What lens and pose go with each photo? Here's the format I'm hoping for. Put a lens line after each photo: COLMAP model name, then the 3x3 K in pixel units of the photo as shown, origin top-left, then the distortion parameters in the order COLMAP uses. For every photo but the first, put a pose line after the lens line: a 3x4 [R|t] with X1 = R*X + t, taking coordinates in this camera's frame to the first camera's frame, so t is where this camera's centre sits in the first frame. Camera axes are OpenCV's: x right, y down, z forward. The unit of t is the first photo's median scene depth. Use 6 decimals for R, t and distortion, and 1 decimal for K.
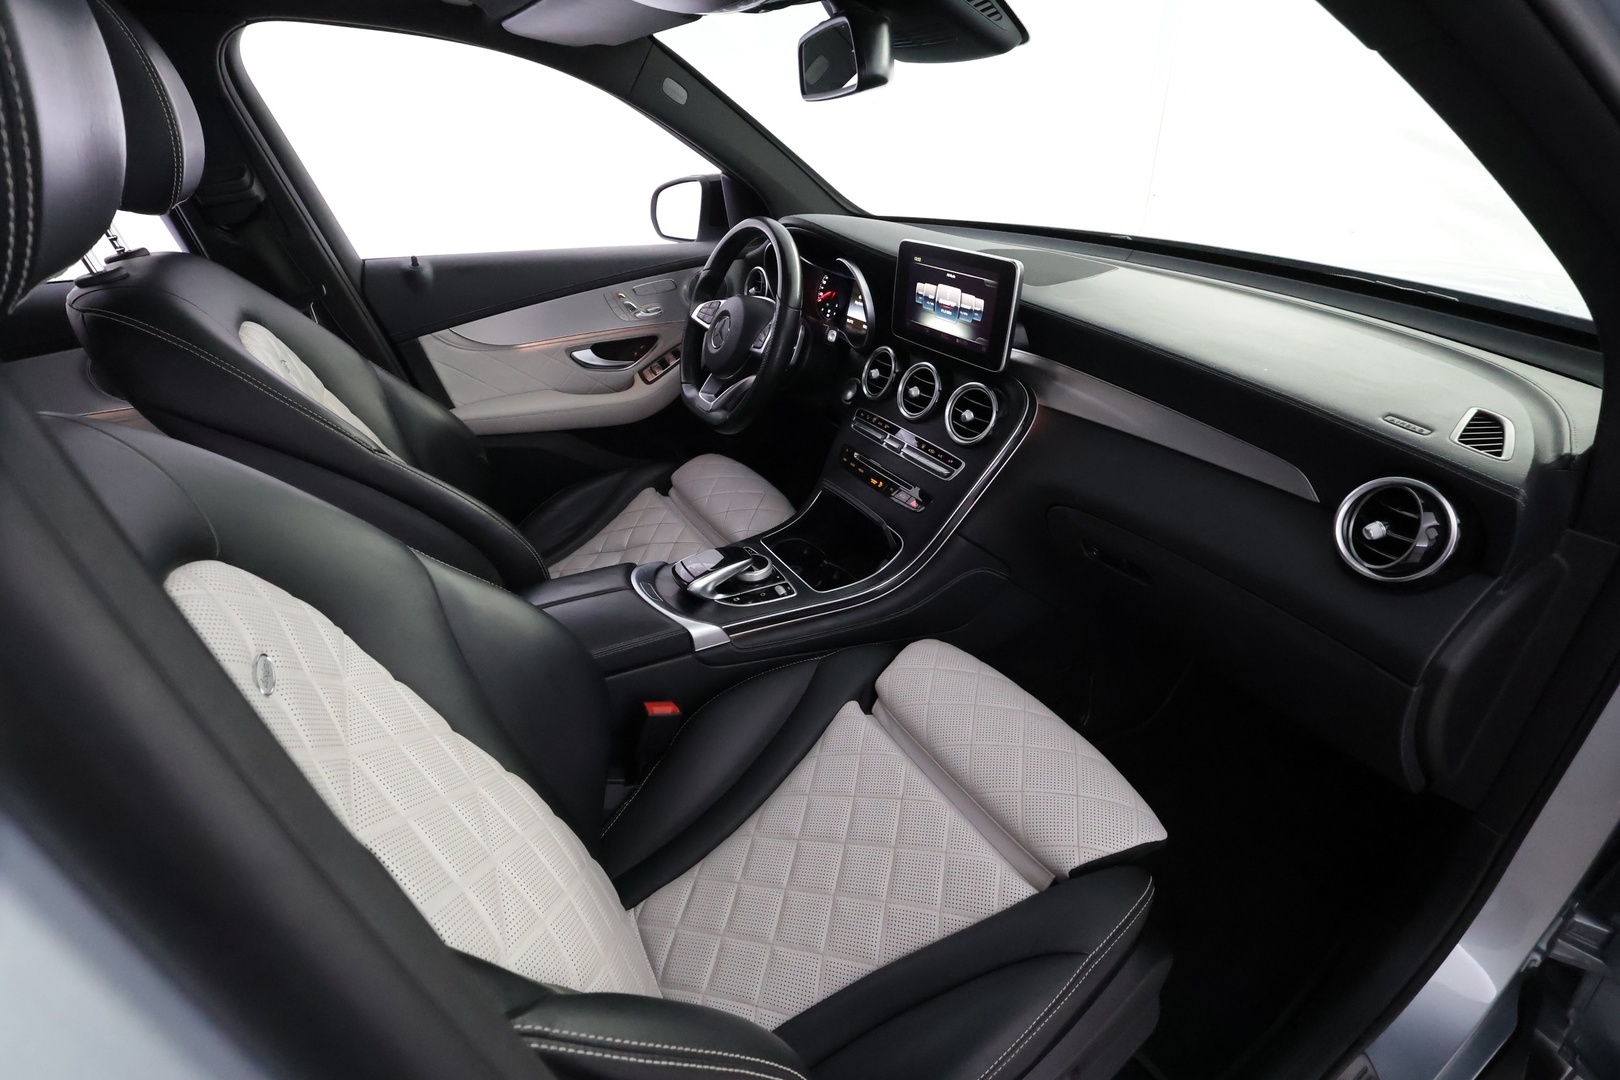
lens RADIAL K [[757.8, 0, 807.5], [0, 757.8, 544.0], [0, 0, 1]] dist [-0.023810, -0.000529]
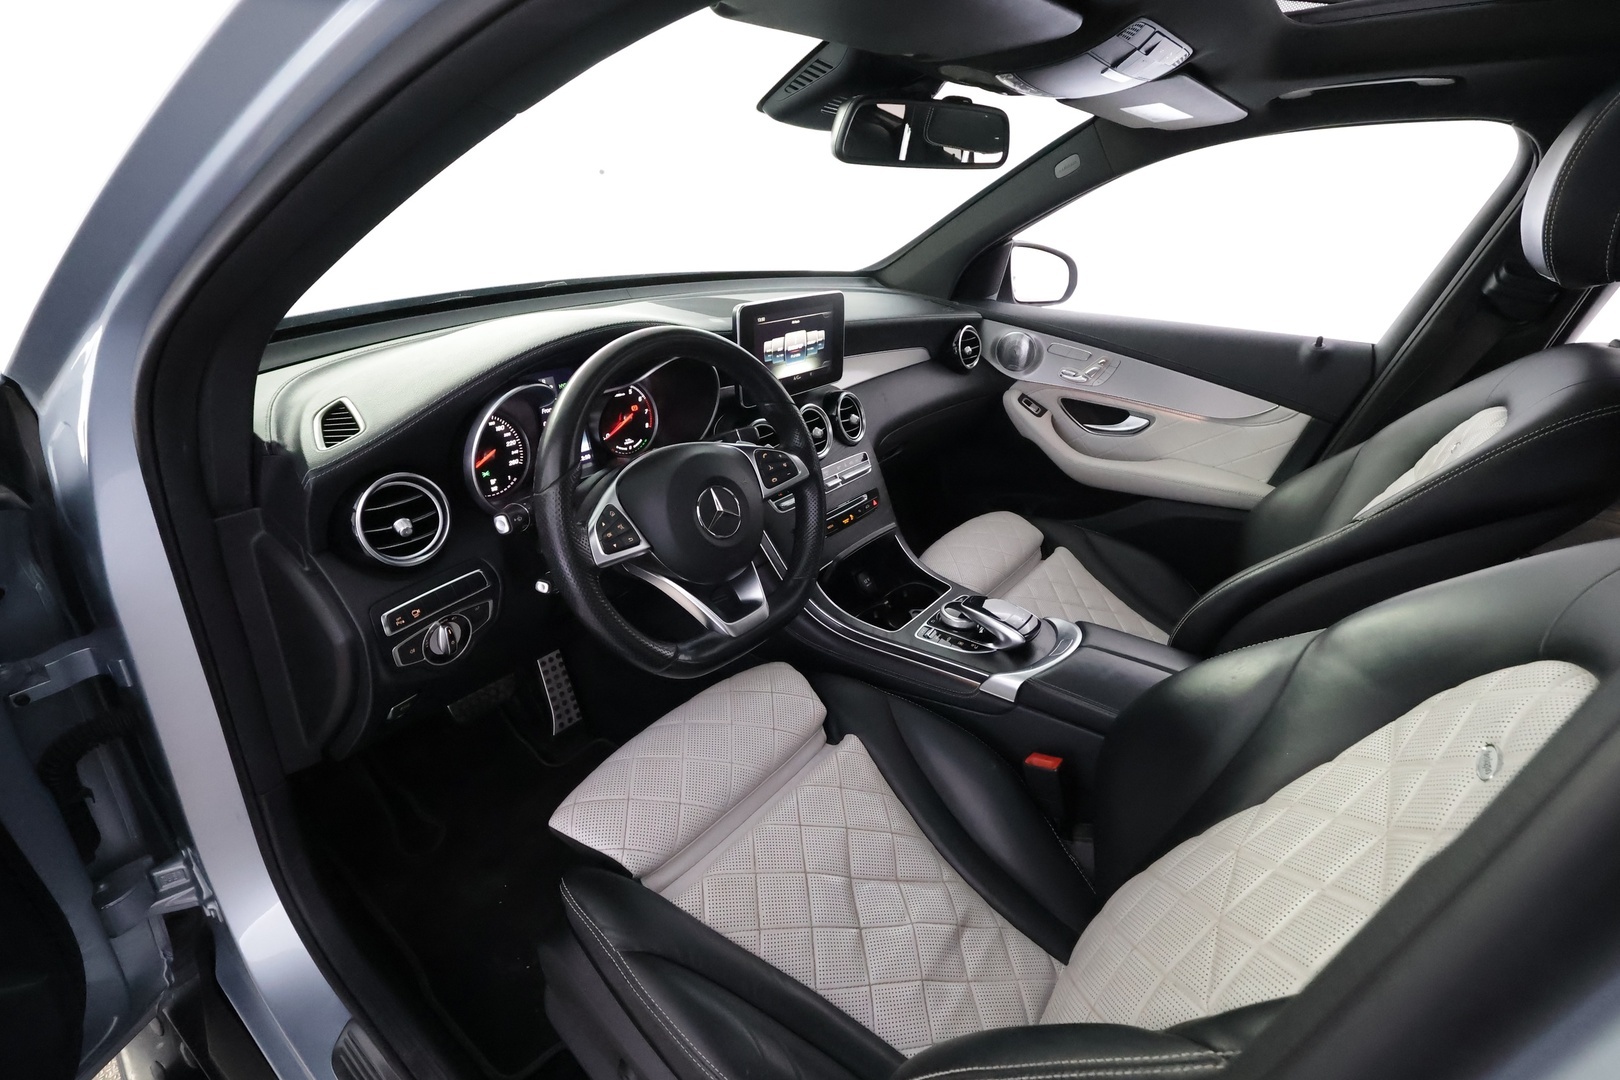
lens RADIAL K [[757.8, 0, 806.7], [0, 757.8, 543.8], [0, 0, 1]] dist [-0.023810, -0.000529]
pose [[-0.382411, -0.412112, 0.826998, -0.807104], [0.421052, 0.718976, 0.552981, -0.695431], [-0.822482, 0.559675, -0.101424, 1.236837]]
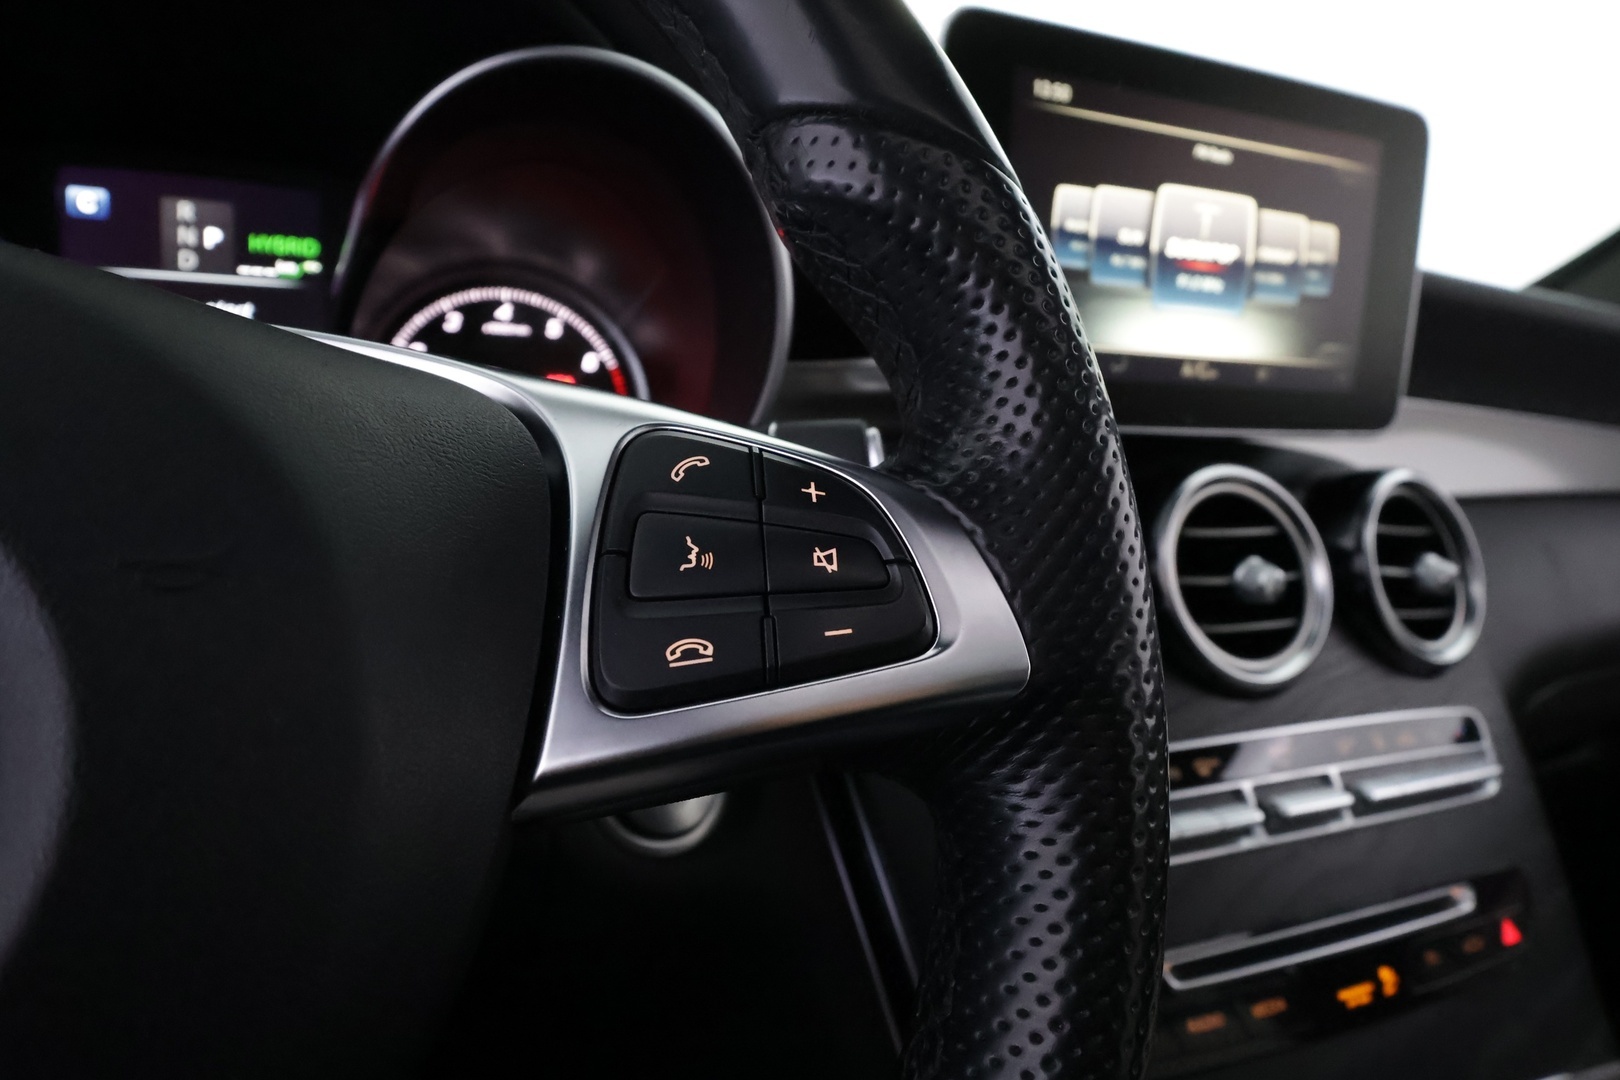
lens RADIAL K [[958.0, 0, 804.6], [0, 958.0, 547.1], [0, 0, 1]] dist [-0.001317, -0.001381]
pose [[0.120582, -0.172469, 0.977606, -0.196738], [0.440349, 0.891895, 0.103034, -0.320043], [-0.889692, 0.418064, 0.183493, 1.100514]]
